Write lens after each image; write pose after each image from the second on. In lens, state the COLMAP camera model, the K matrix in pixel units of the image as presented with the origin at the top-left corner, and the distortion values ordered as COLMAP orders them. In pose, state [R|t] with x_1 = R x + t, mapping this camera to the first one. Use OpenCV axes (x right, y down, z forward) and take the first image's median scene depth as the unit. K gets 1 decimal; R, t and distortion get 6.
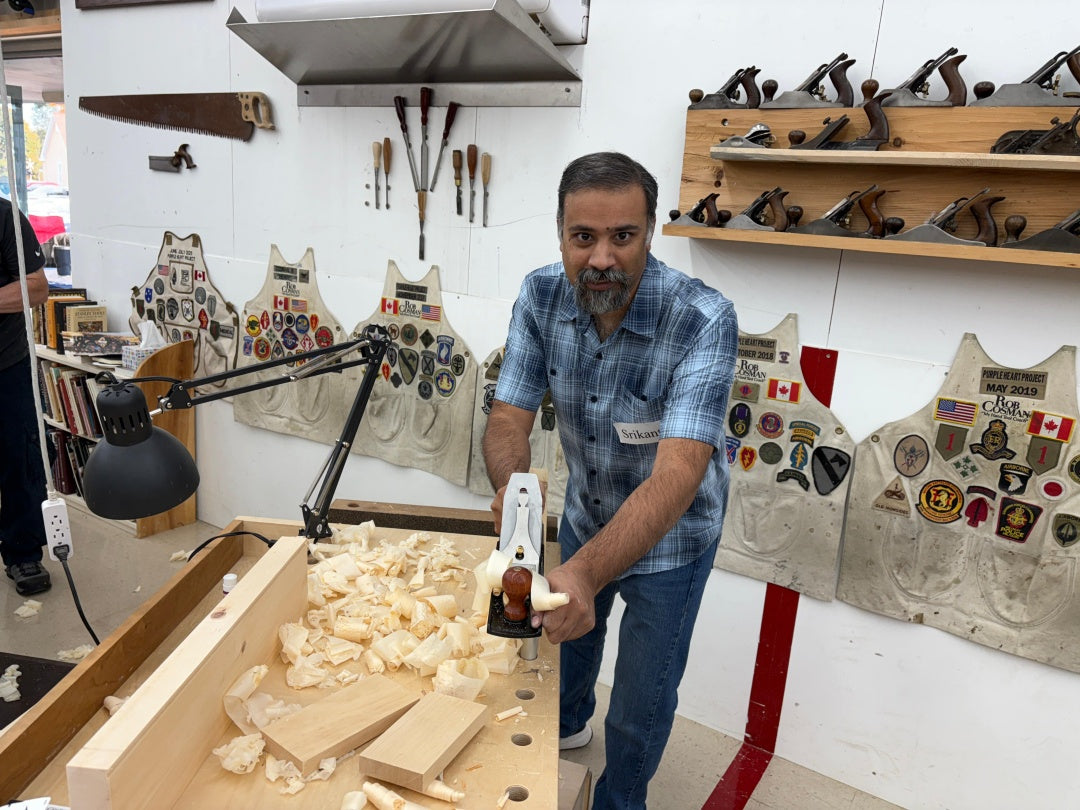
lens RADIAL K [[844.6, 0, 545.8], [0, 844.6, 405.5], [0, 0, 1]] dist [0.039646, -0.044306]
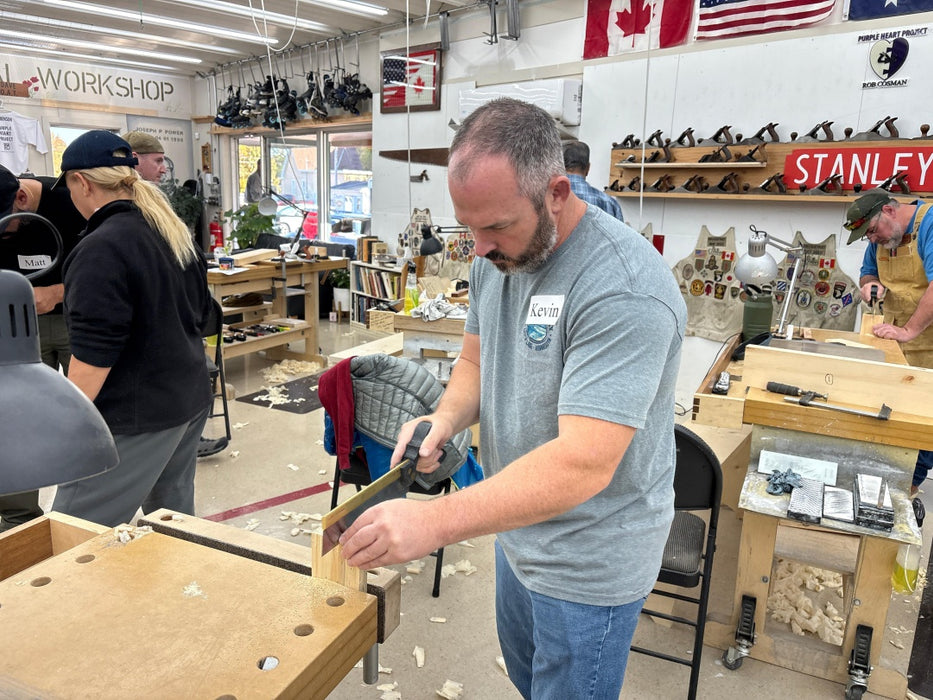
lens RADIAL K [[735.4, 0, 453.9], [0, 735.4, 348.7], [0, 0, 1]] dist [0.017390, 0.000729]
pose [[0.958422, 0.015227, -0.284947, 0.308339], [-0.023587, 0.999385, -0.025930, 0.306932], [0.284377, 0.031573, 0.958192, -1.177488]]
